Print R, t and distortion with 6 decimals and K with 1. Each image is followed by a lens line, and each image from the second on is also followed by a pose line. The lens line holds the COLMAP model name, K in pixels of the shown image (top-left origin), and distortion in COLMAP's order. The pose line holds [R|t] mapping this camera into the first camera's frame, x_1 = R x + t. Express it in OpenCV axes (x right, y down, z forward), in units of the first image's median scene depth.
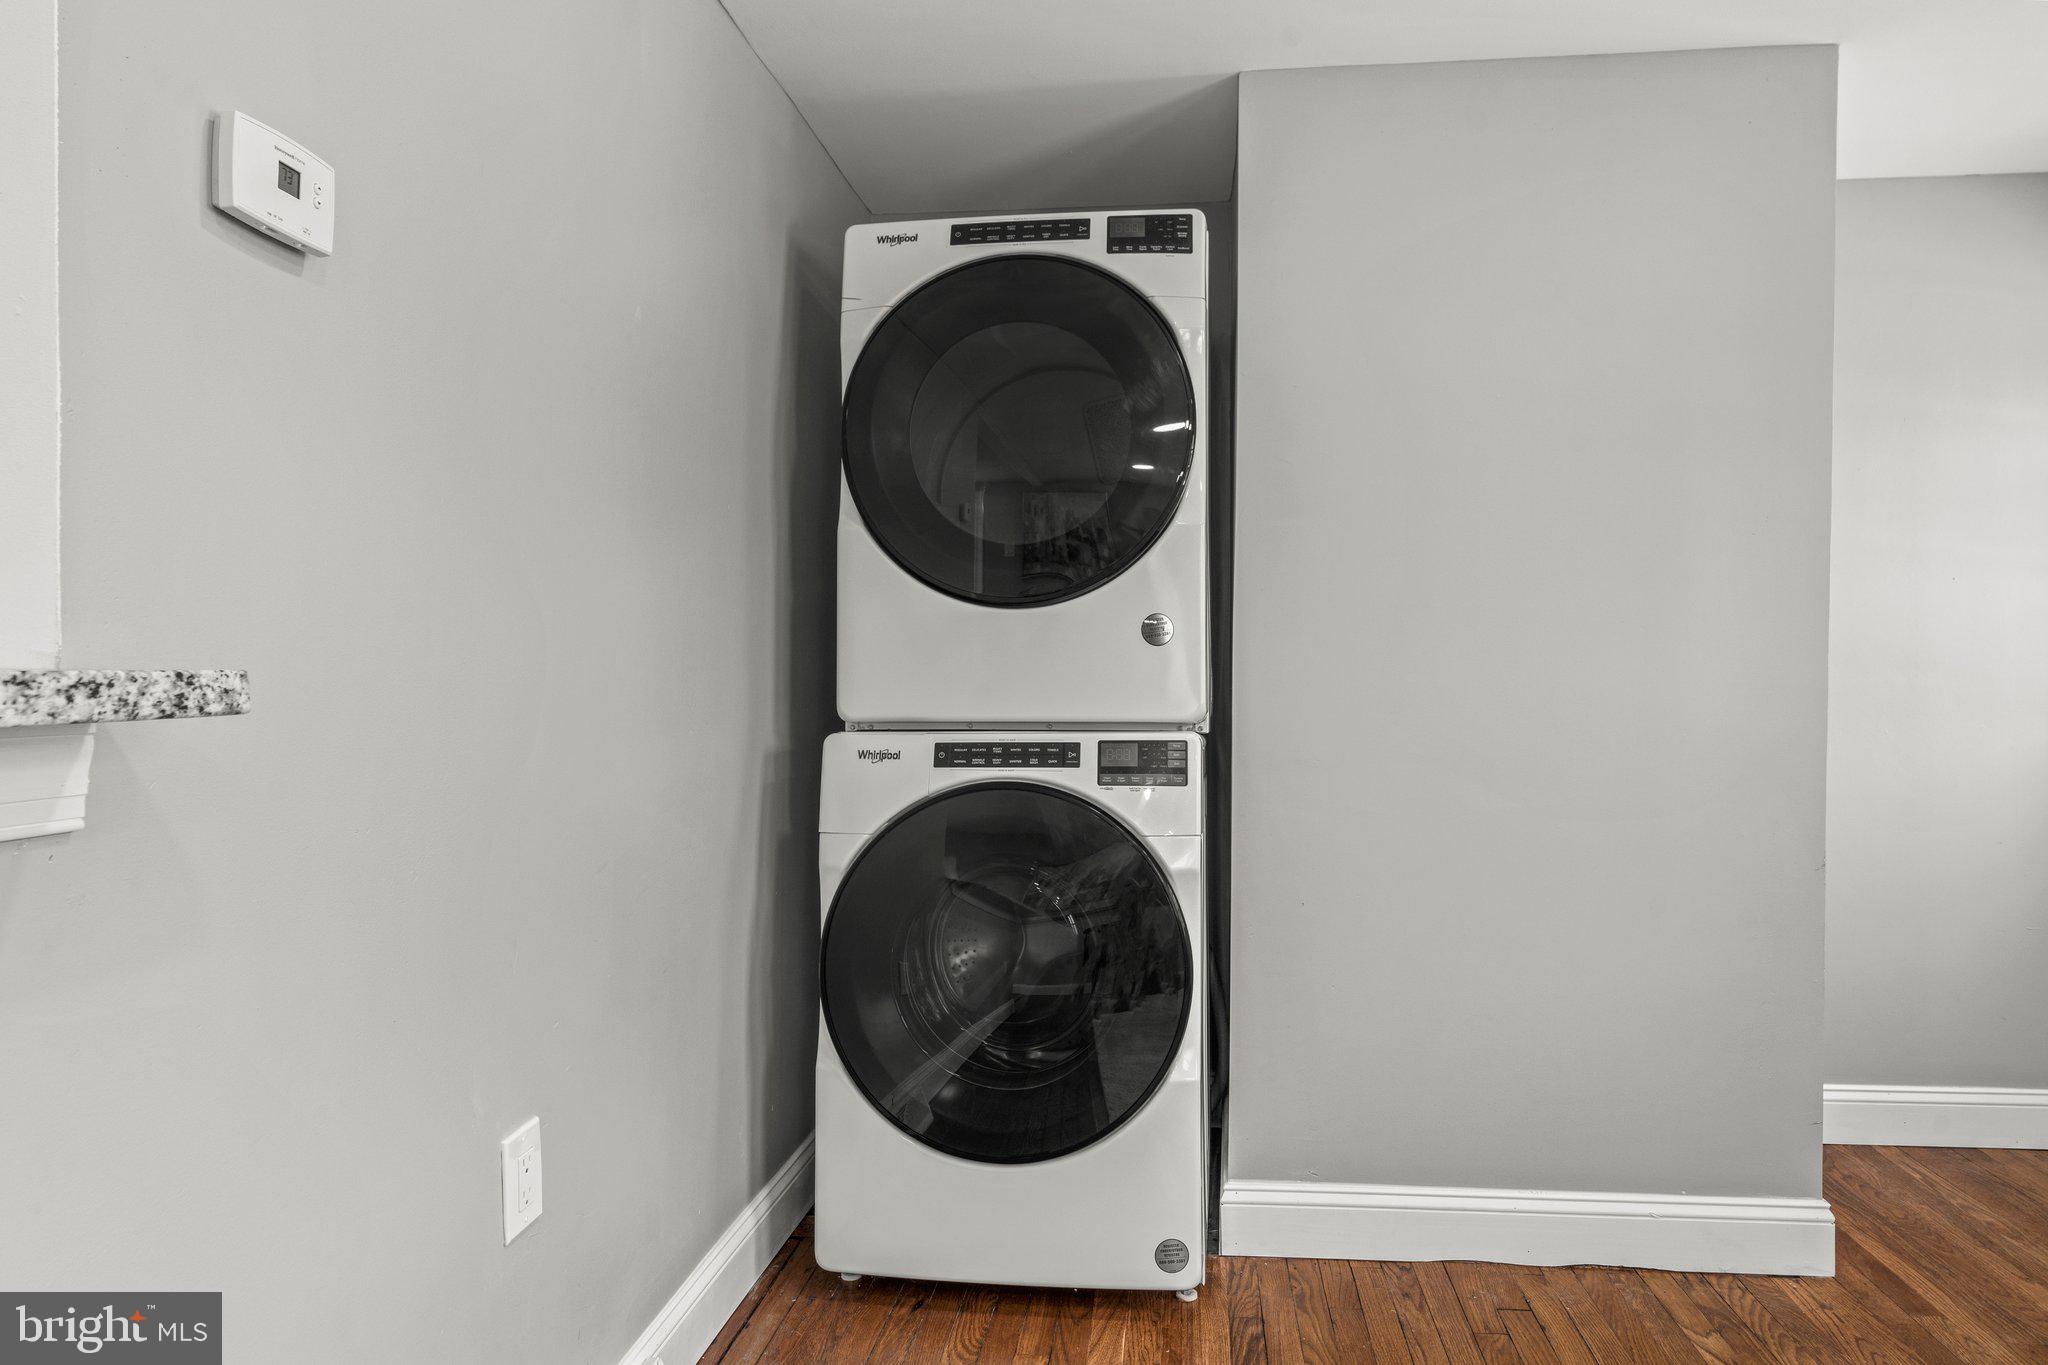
lens RADIAL K [[1326.8, 0, 1024.0], [0, 1326.8, 682.5], [0, 0, 1]] dist [-0.009269, -0.001637]
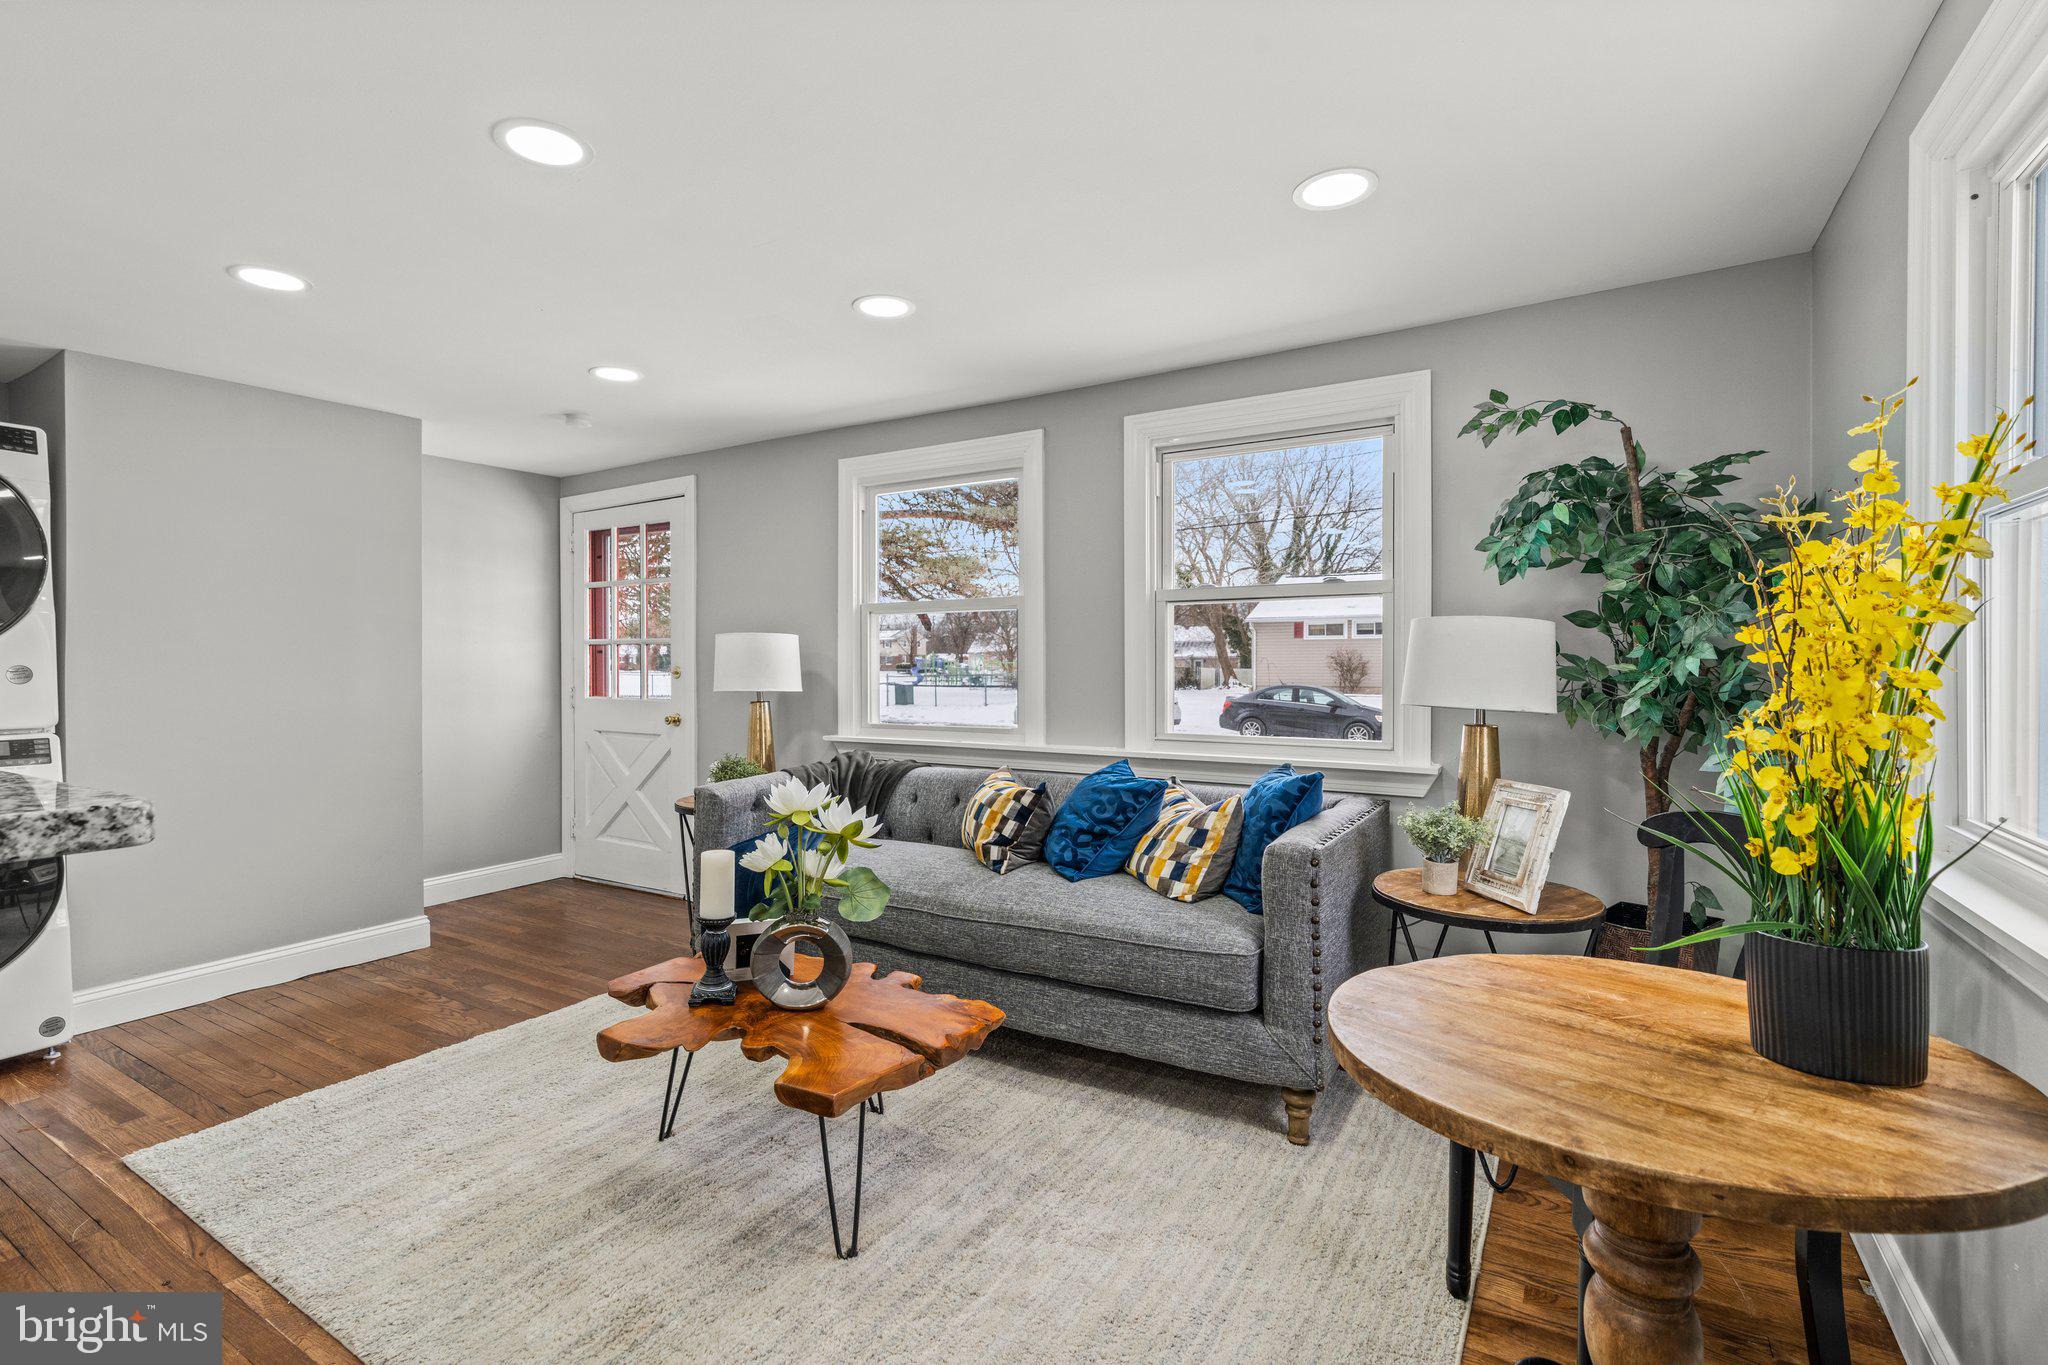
lens RADIAL K [[913.4, 0, 1019.2], [0, 913.4, 673.9], [0, 0, 1]] dist [-0.000347, -0.000247]
pose [[0.431225, -0.009532, 0.902194, -0.389375], [0.016815, 0.999855, 0.002527, -0.021749], [-0.902088, 0.014080, 0.431323, -0.644045]]
